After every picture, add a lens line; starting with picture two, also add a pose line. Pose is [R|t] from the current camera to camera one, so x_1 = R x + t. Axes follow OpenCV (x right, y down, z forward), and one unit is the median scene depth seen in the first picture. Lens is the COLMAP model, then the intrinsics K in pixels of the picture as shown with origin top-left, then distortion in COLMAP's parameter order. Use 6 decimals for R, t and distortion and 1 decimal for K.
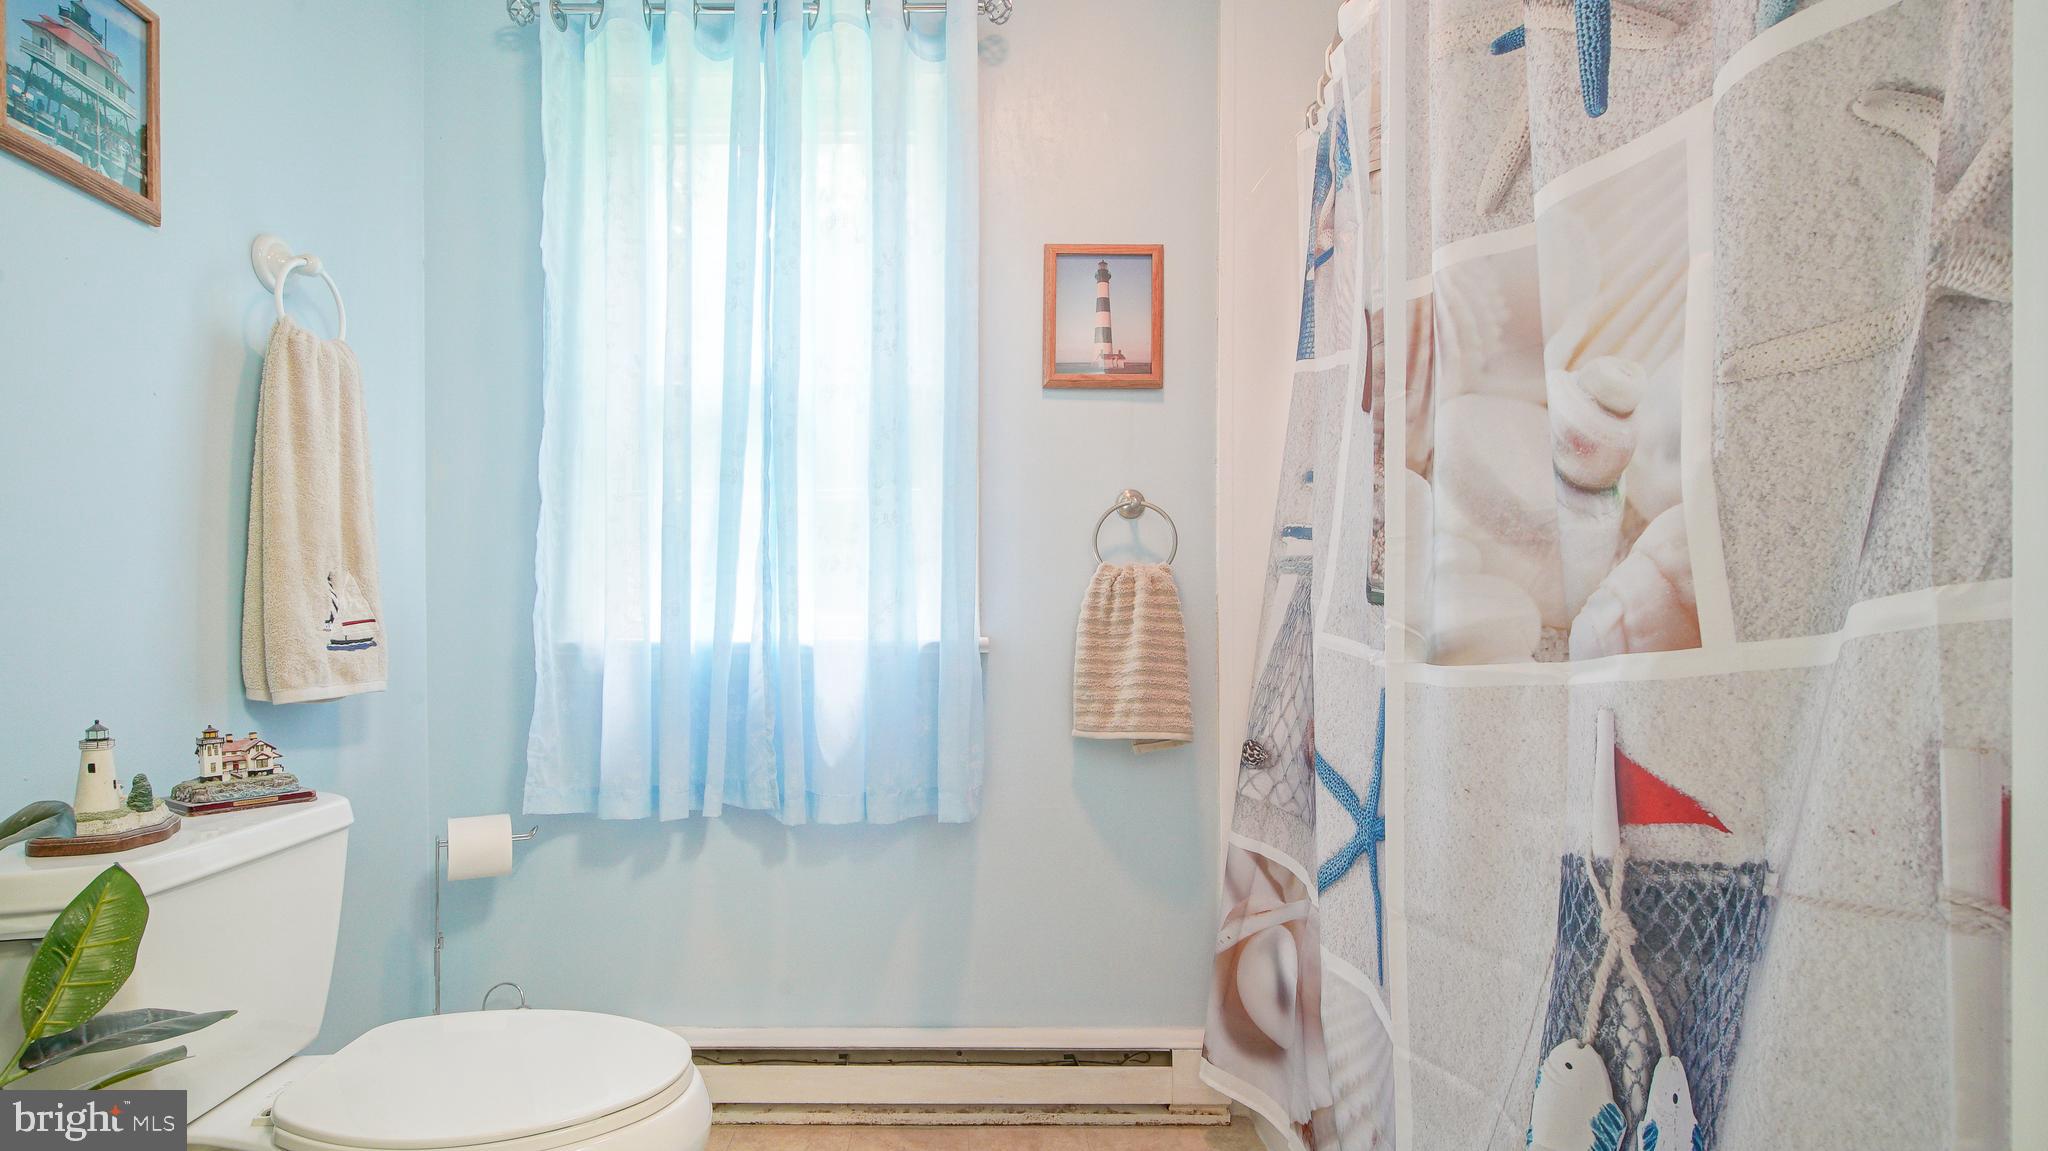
lens RADIAL K [[941.6, 0, 971.0], [0, 941.6, 630.7], [0, 0, 1]] dist [-0.004201, 0.002134]
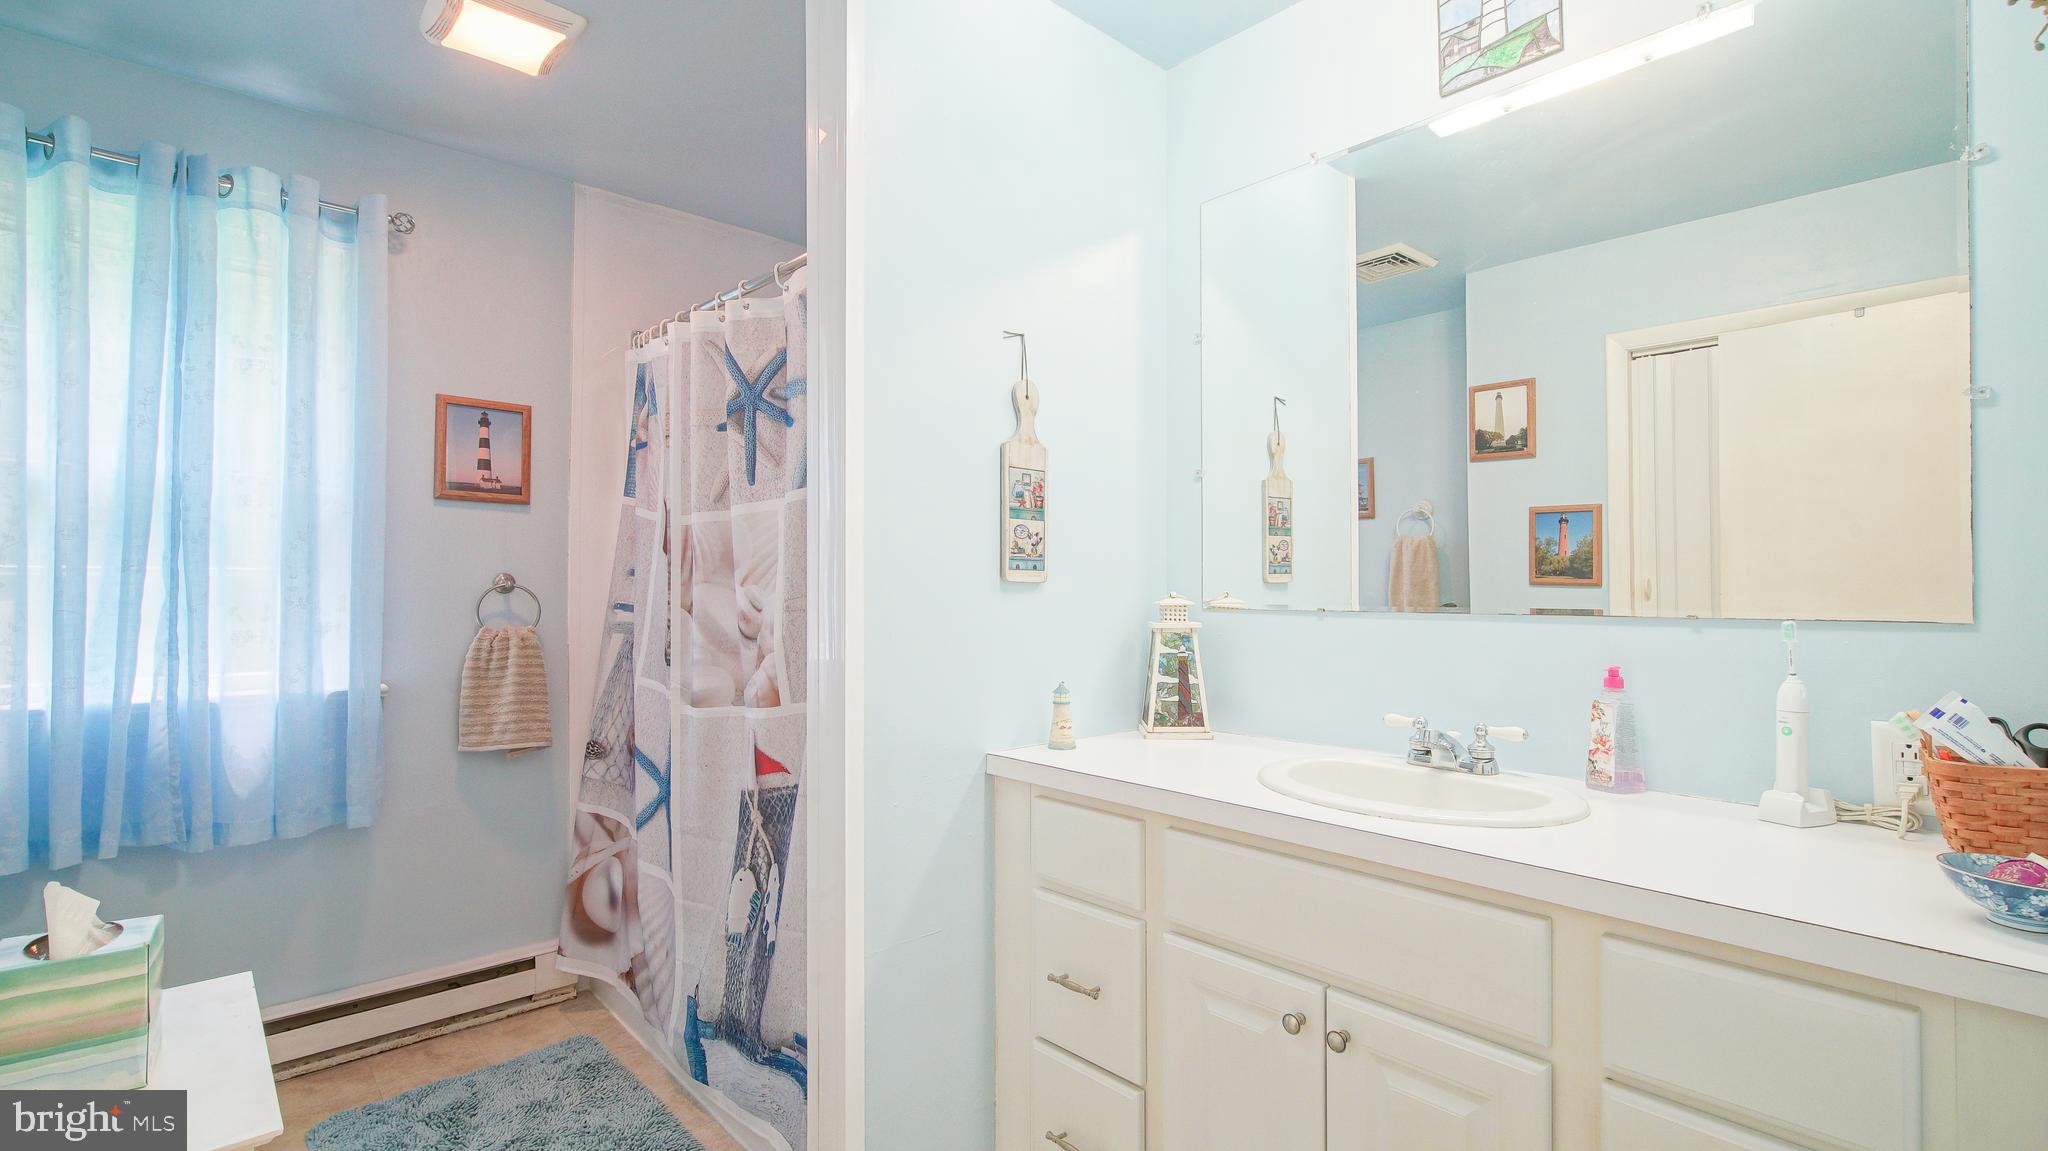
lens RADIAL K [[941.6, 0, 1018.7], [0, 941.6, 575.5], [0, 0, 1]] dist [-0.004201, 0.002134]
pose [[0.742123, 0.007344, 0.670223, -0.222380], [-0.000594, 0.999947, -0.010299, -0.140887], [-0.670263, 0.007245, 0.742088, -0.622805]]
